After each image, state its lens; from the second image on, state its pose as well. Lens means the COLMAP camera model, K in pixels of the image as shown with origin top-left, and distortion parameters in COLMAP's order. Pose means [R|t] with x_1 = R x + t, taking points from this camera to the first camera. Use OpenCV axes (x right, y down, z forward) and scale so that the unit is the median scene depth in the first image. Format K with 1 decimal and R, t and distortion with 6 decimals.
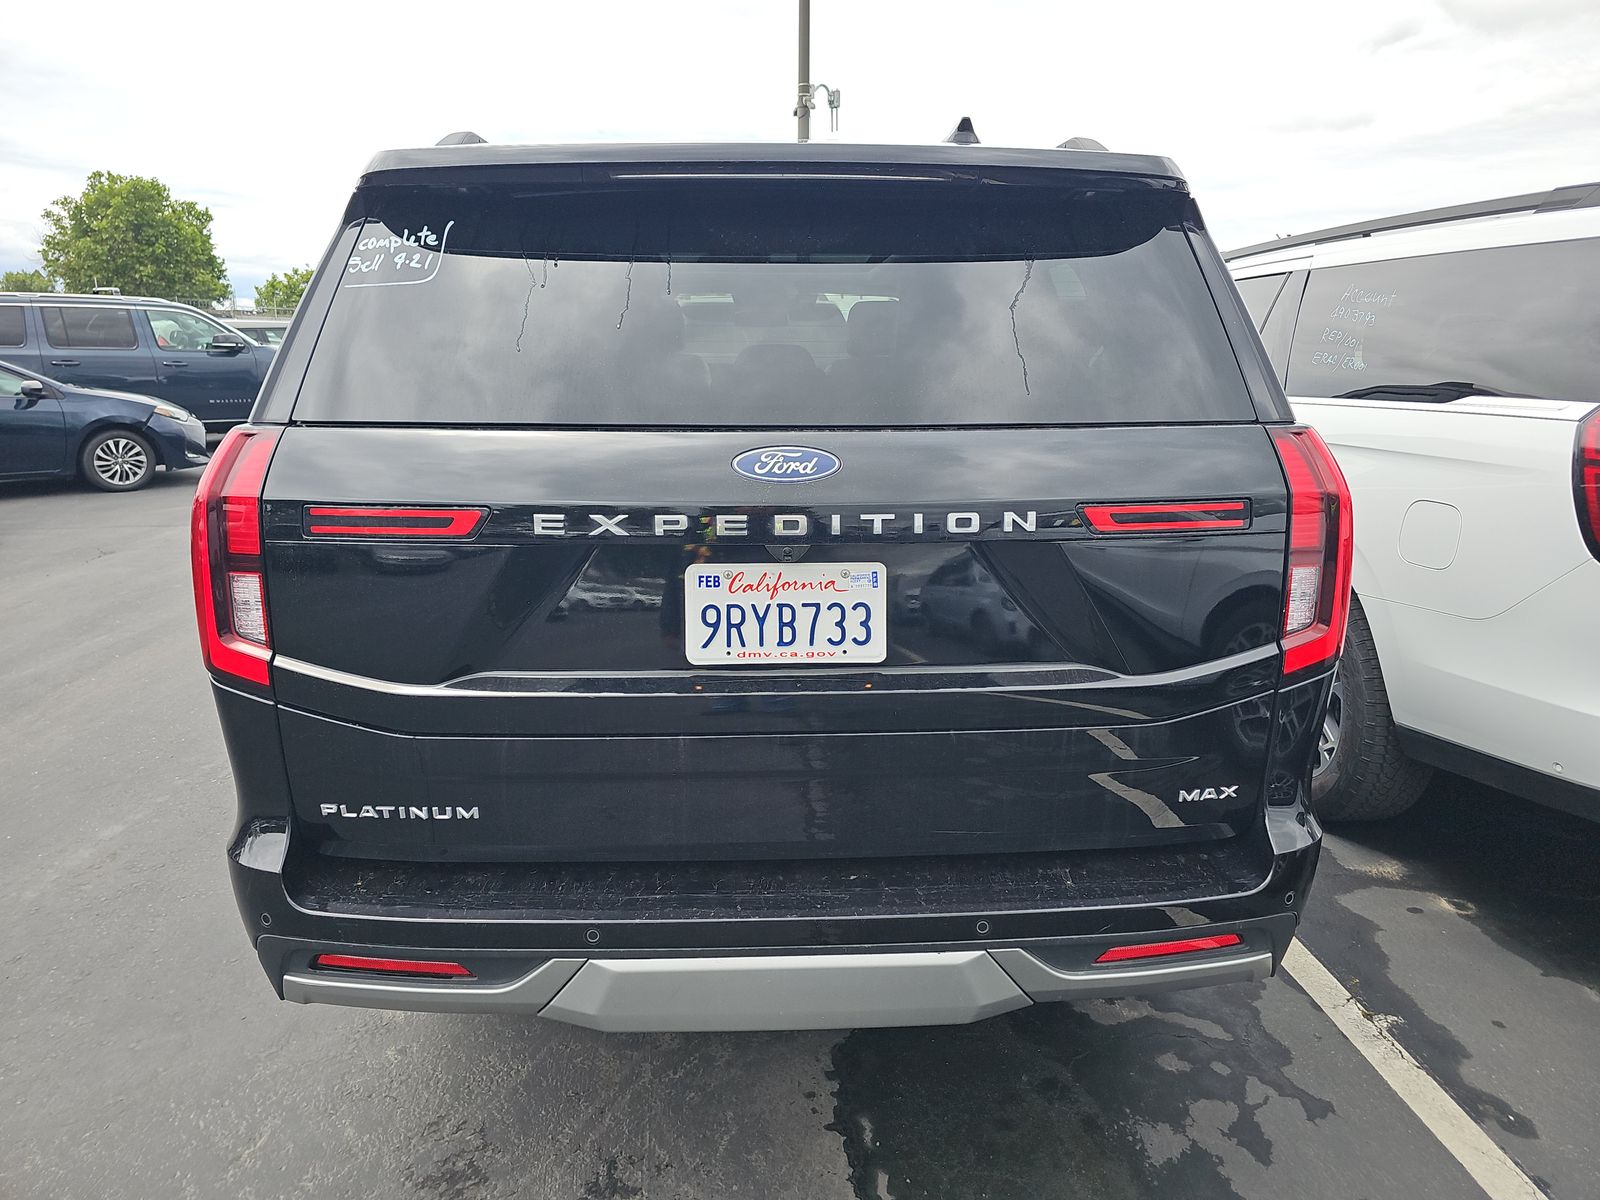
lens RADIAL K [[1090.7, 0, 797.5], [0, 1090.7, 569.6], [0, 0, 1]] dist [0.074227, -0.067410]
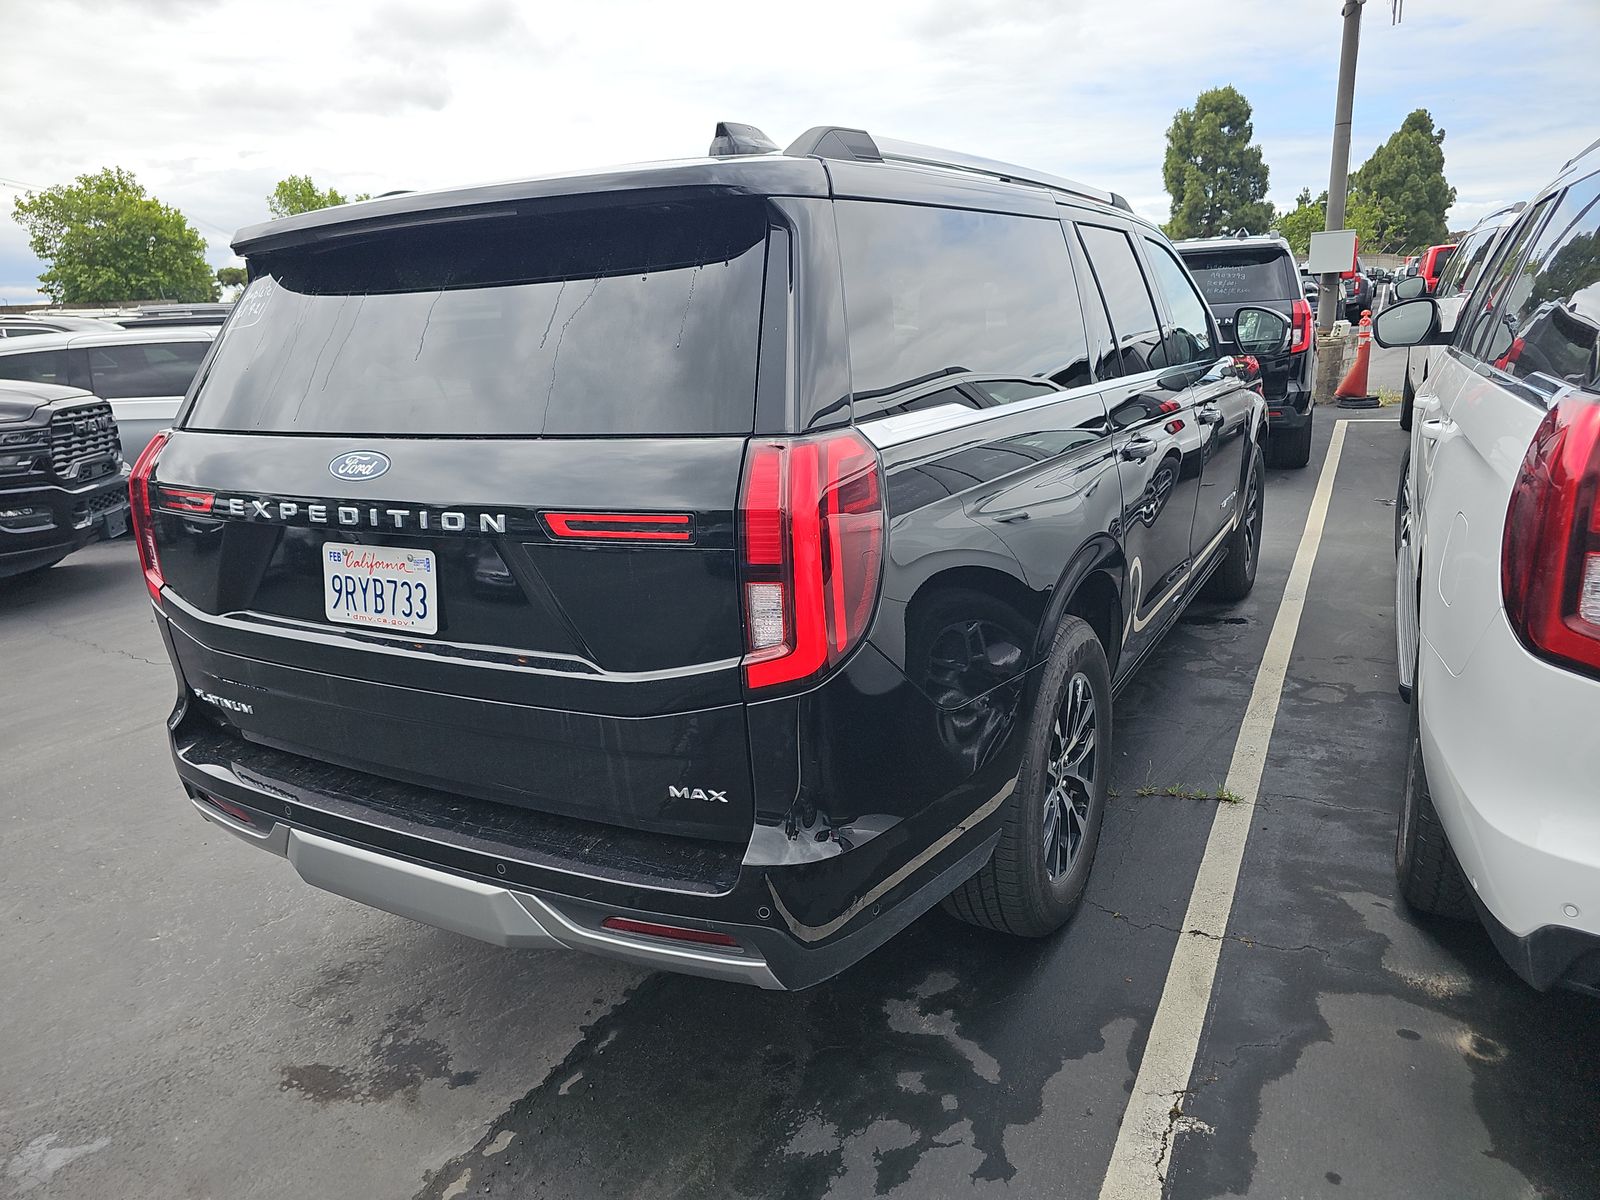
lens RADIAL K [[1080.2, 0, 800.0], [0, 1080.2, 600.0], [0, 0, 1]] dist [0.047676, -0.043210]
pose [[0.839318, 0.090354, -0.536079, 1.046805], [-0.056155, 0.995226, 0.079820, -0.069782], [0.540732, -0.036891, 0.840385, 0.222770]]
